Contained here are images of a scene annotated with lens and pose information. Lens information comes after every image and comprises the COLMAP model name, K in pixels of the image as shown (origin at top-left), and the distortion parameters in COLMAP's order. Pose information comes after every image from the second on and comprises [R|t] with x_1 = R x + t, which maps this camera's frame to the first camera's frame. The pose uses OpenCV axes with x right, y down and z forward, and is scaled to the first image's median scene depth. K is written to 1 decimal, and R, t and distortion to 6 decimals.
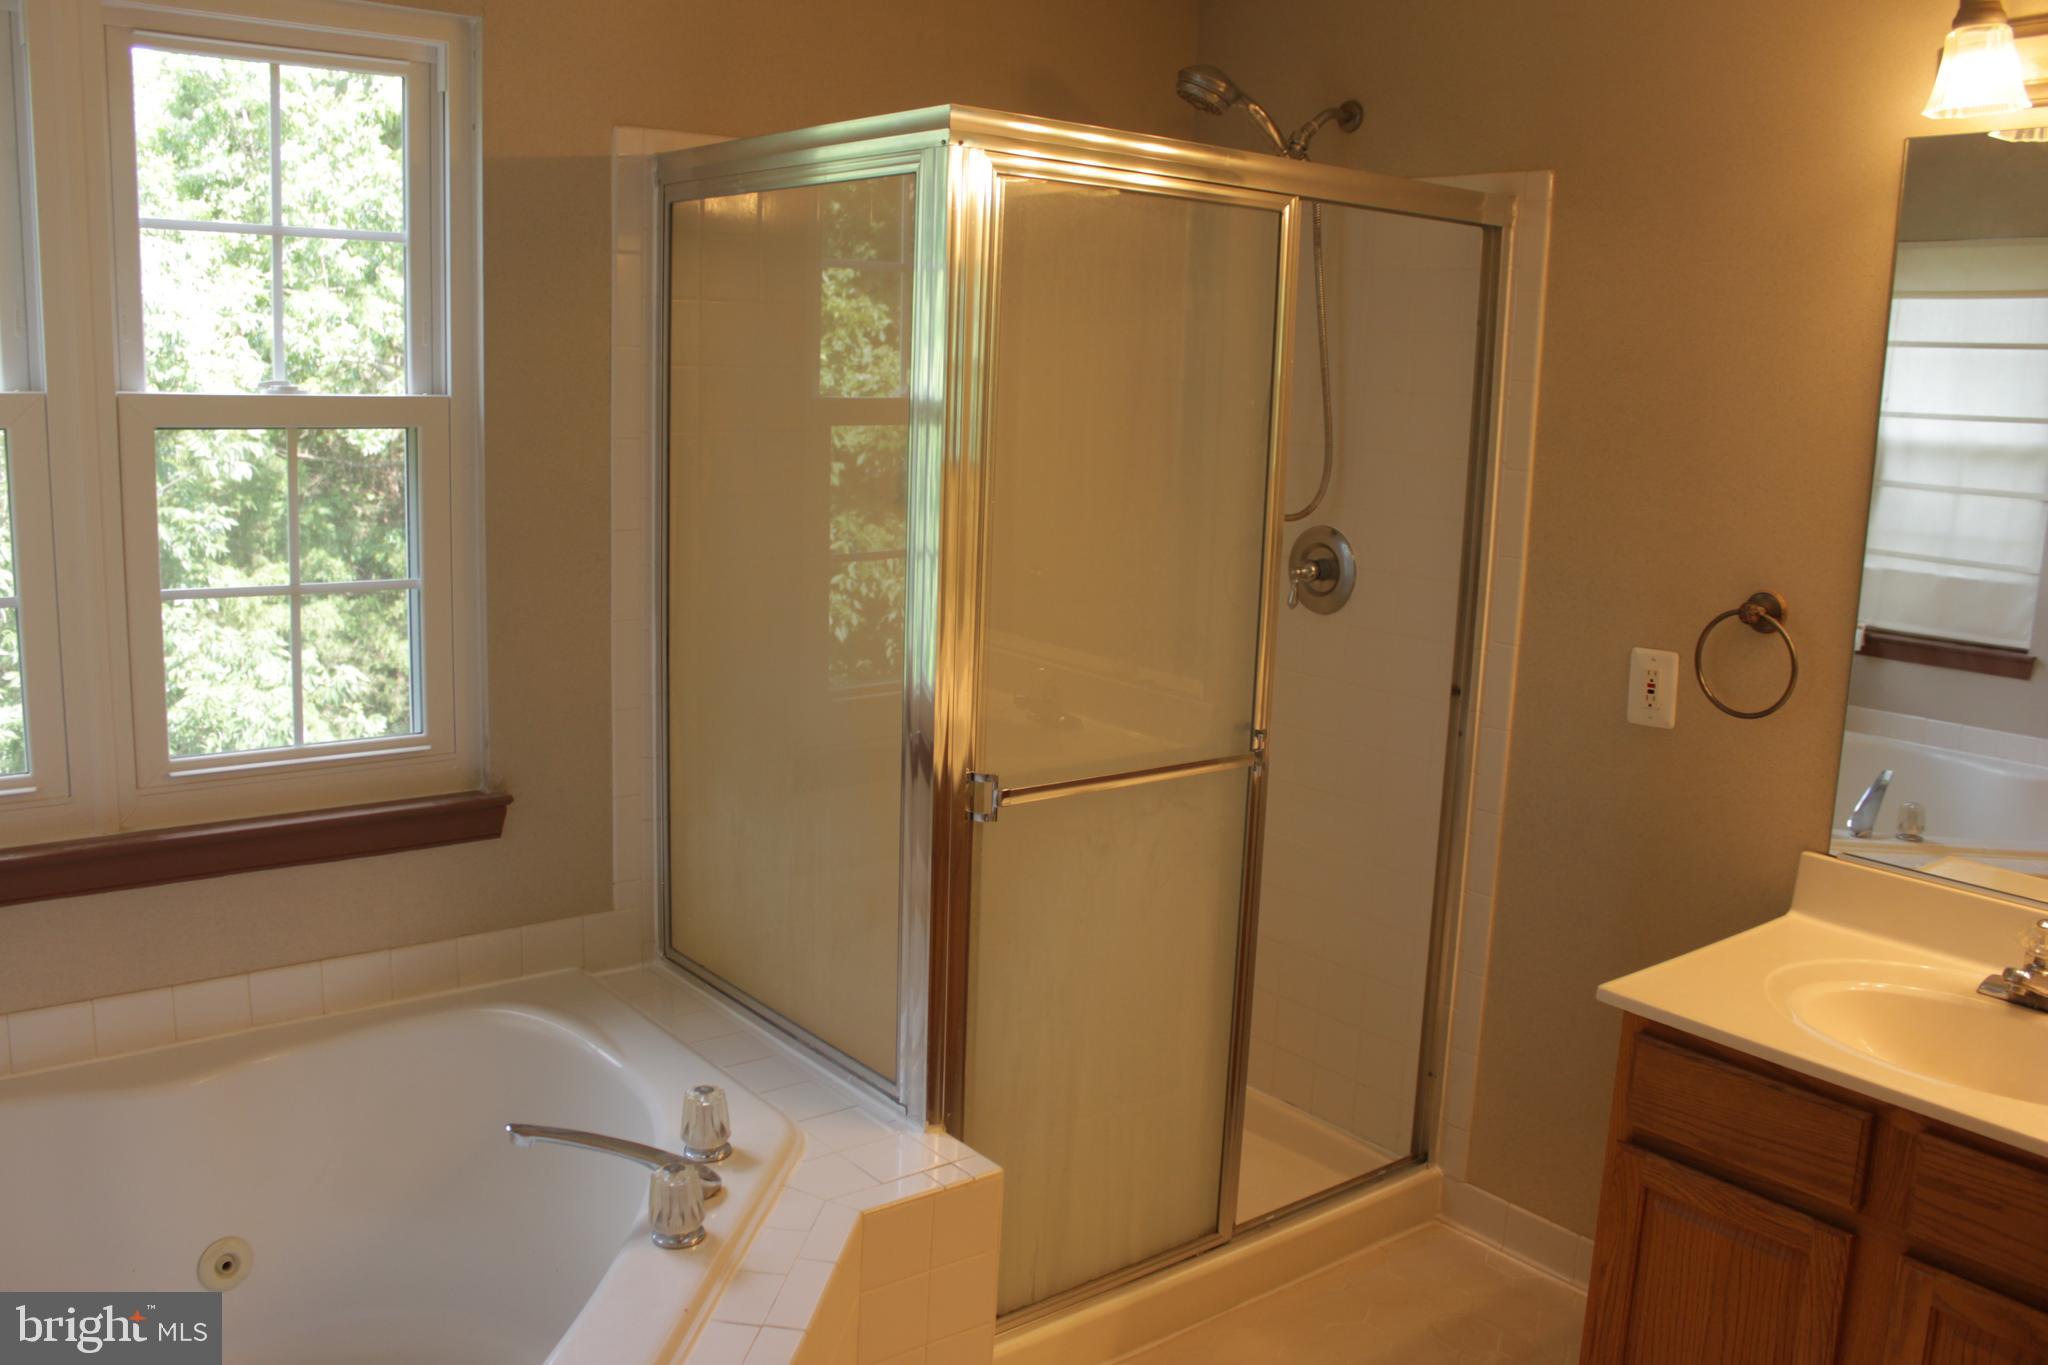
lens RADIAL K [[1705.8, 0, 1020.4], [0, 1705.8, 664.6], [0, 0, 1]] dist [-0.162660, 0.134120]
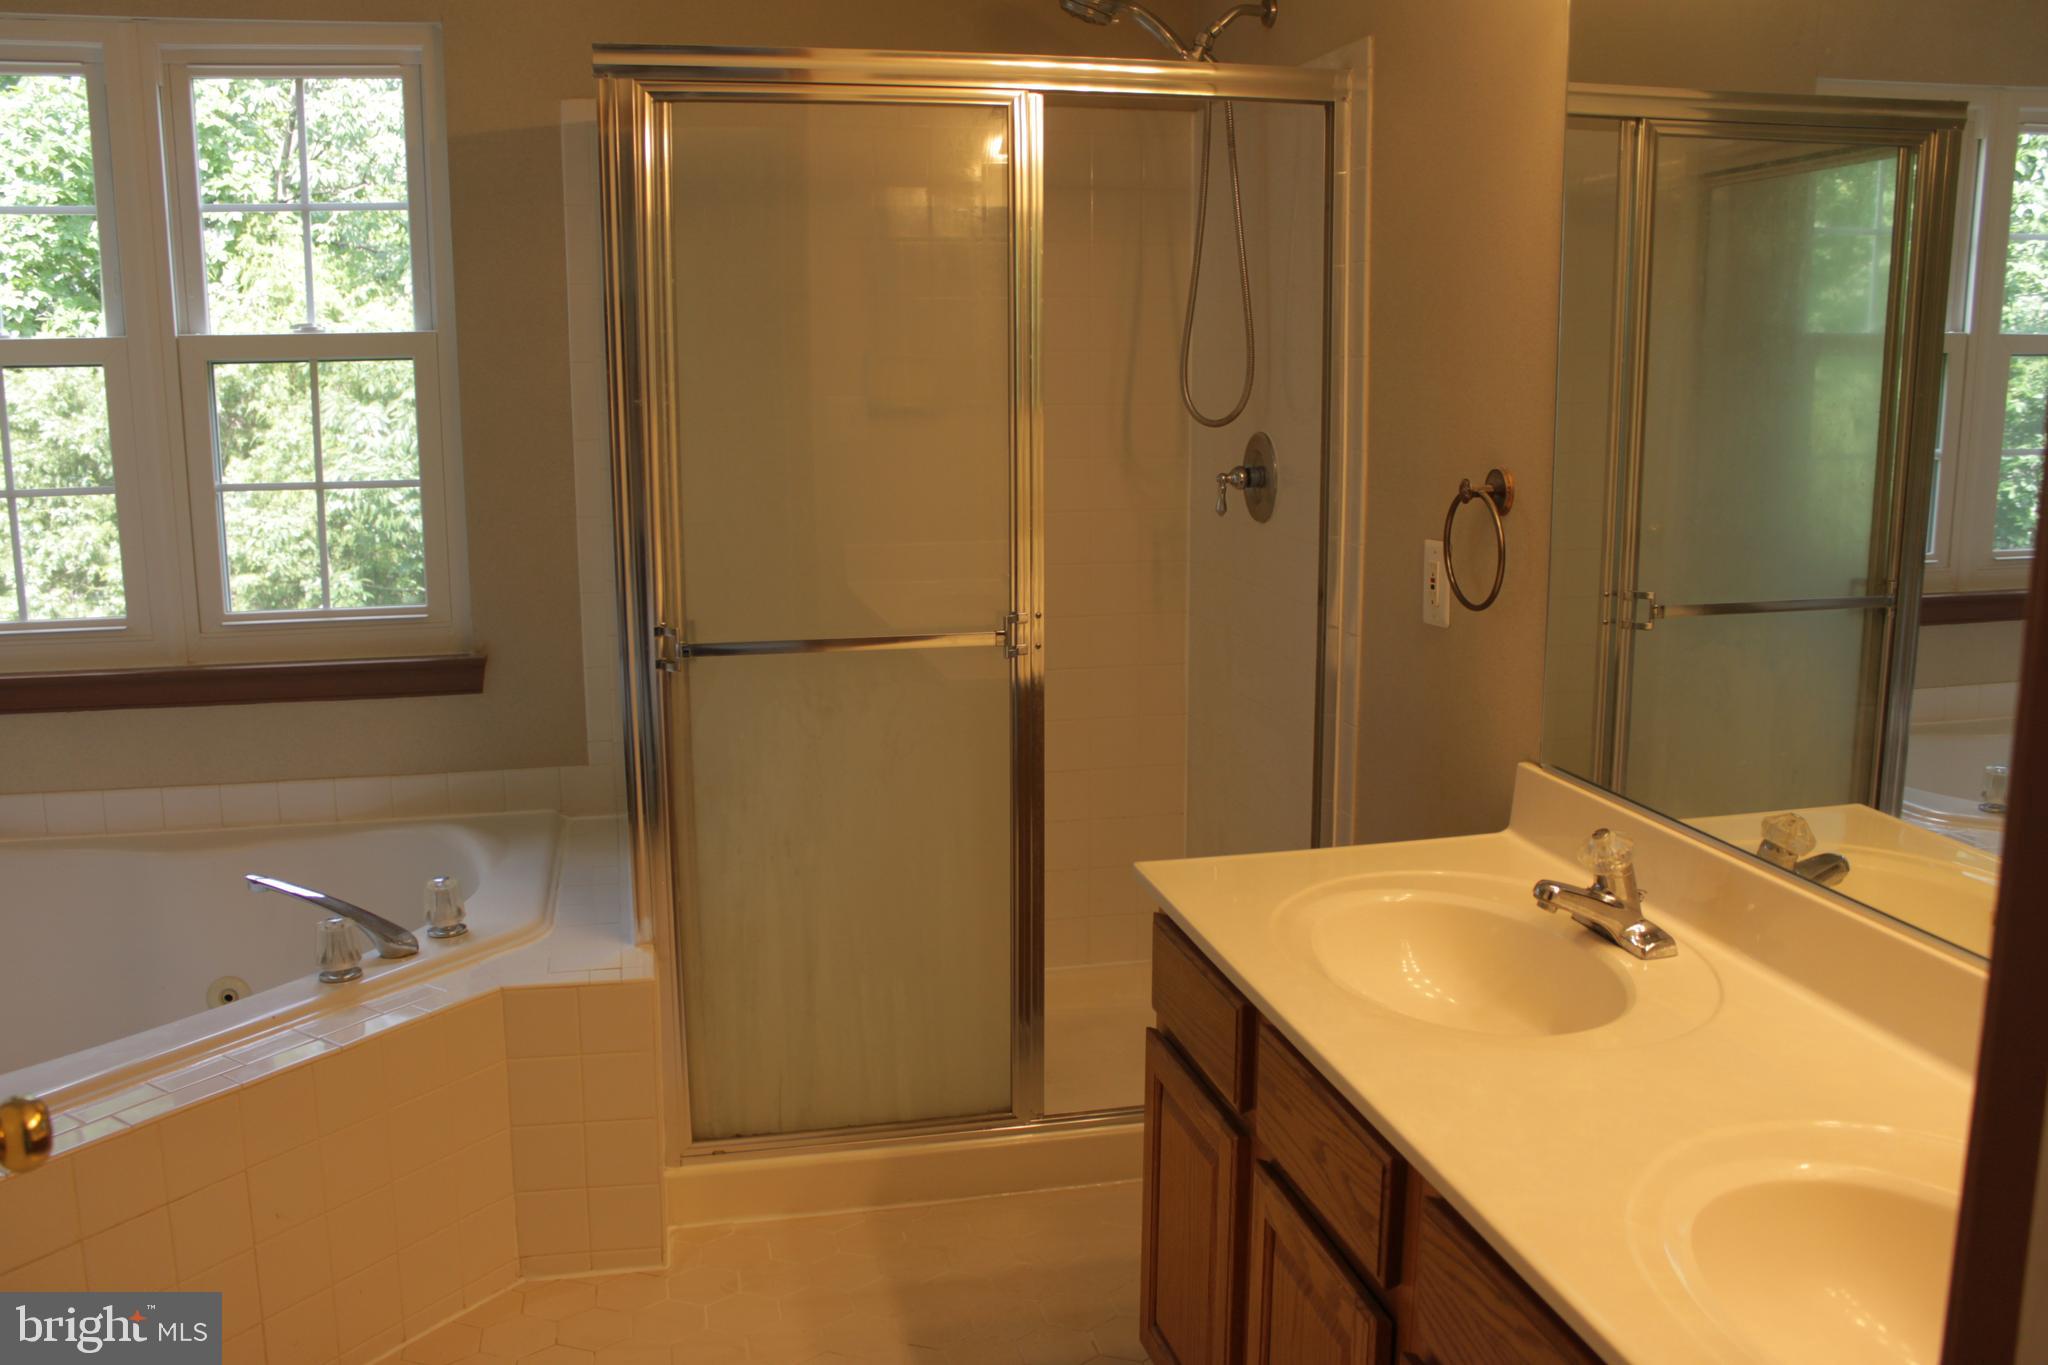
lens RADIAL K [[1705.8, 0, 1007.9], [0, 1705.8, 661.2], [0, 0, 1]] dist [-0.162660, 0.134120]
pose [[0.900447, 0.035448, -0.433519, 0.591165], [-0.037097, 0.999301, 0.004659, 0.063651], [0.433381, 0.011887, 0.901132, 0.071877]]
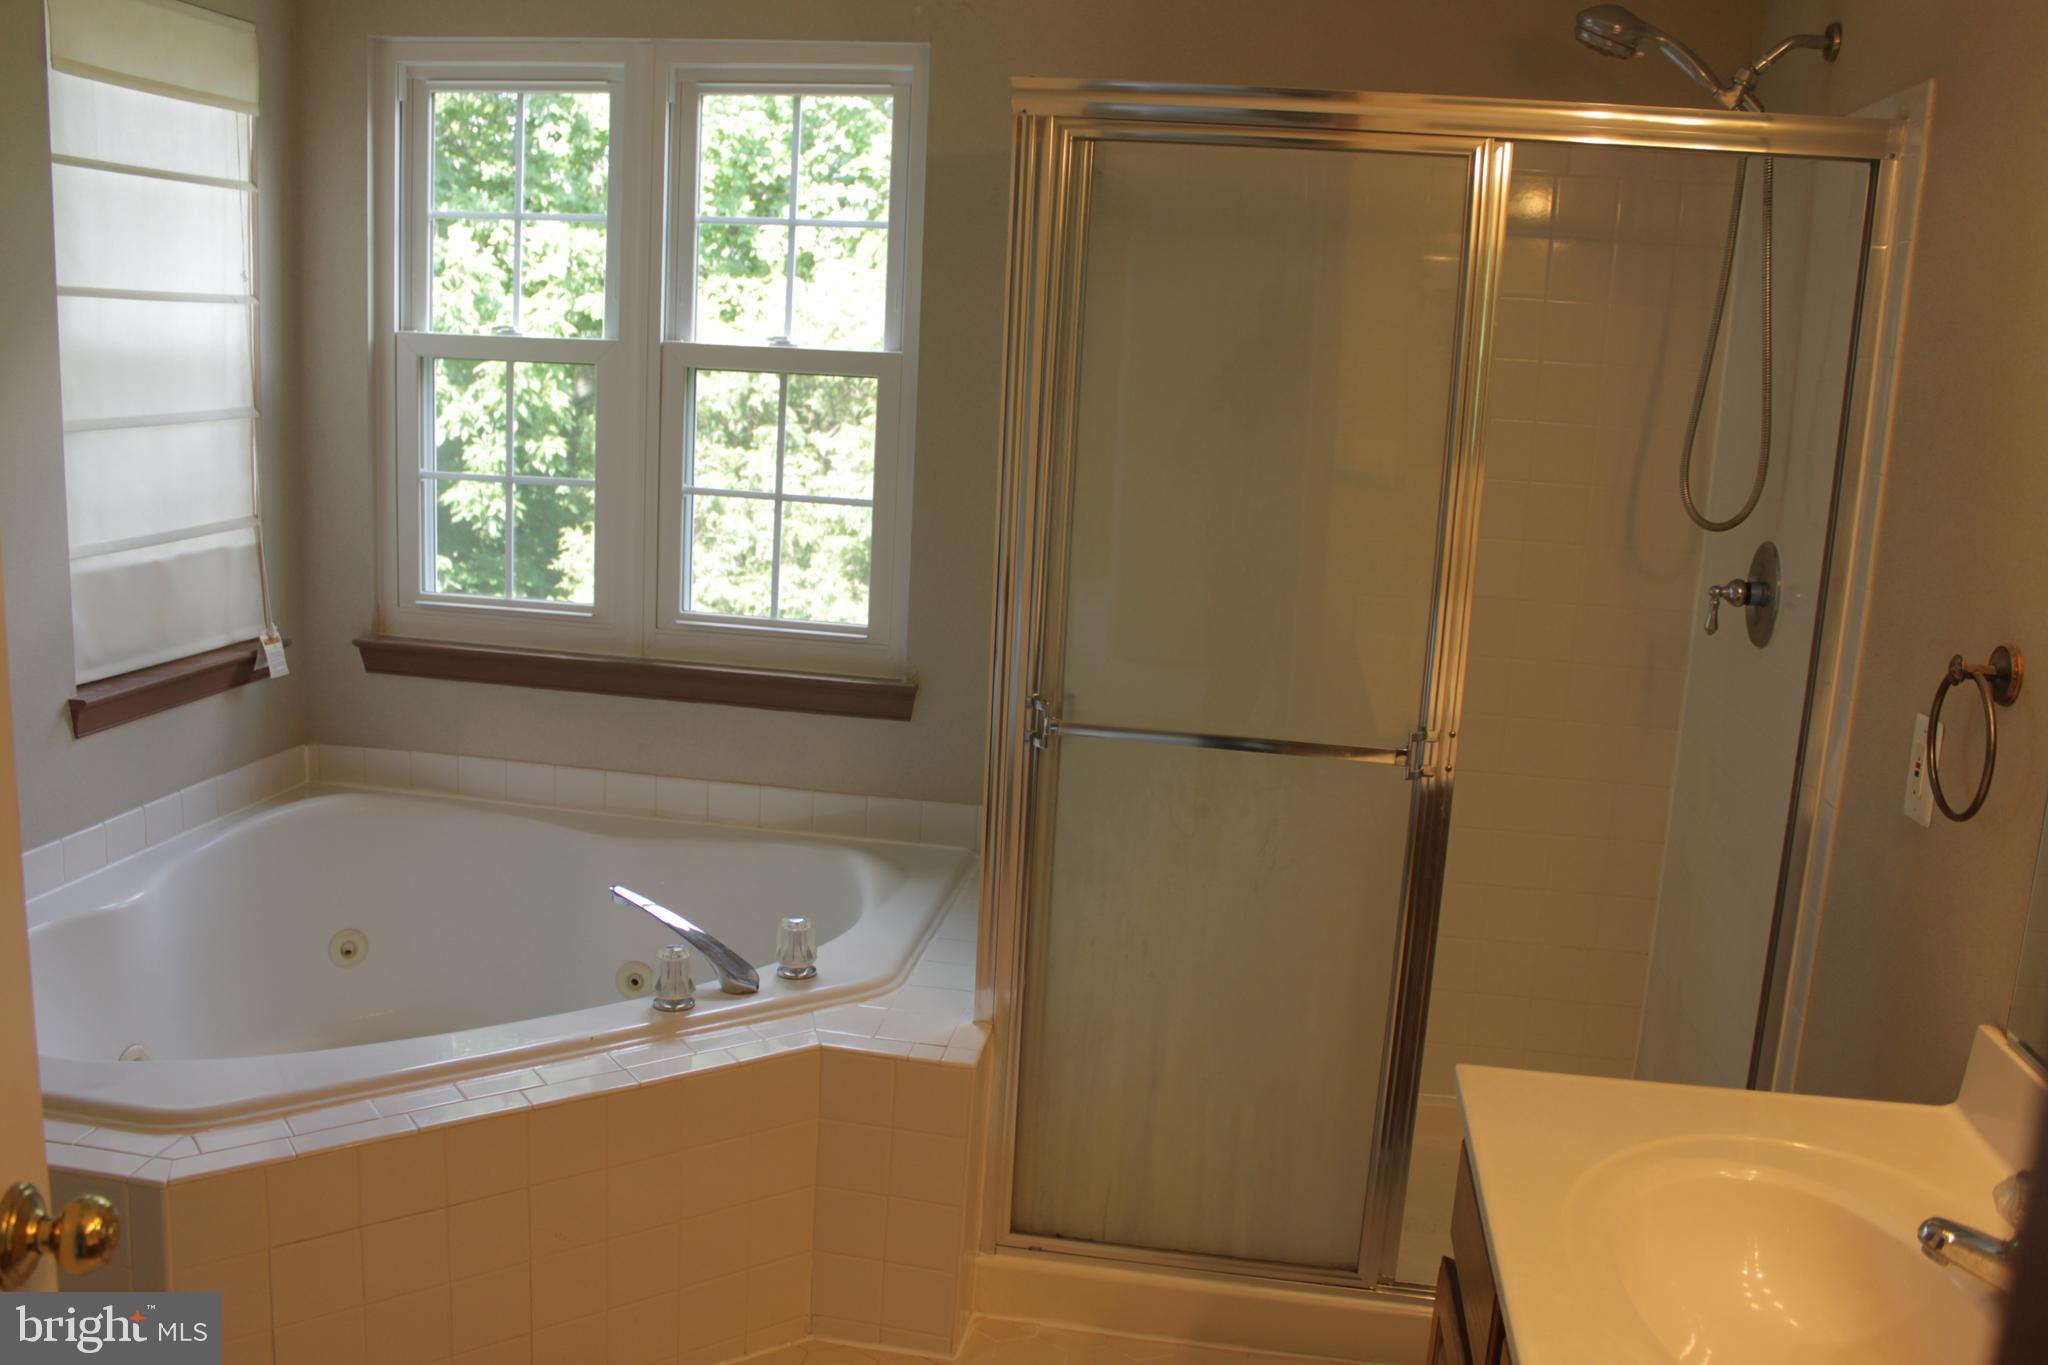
lens RADIAL K [[1705.8, 0, 1001.3], [0, 1705.8, 655.1], [0, 0, 1]] dist [-0.162660, 0.134120]
pose [[0.676835, 0.133995, -0.723837, 0.643954], [-0.150530, 0.987709, 0.042087, -0.005283], [0.720580, 0.080474, 0.688686, 0.216221]]
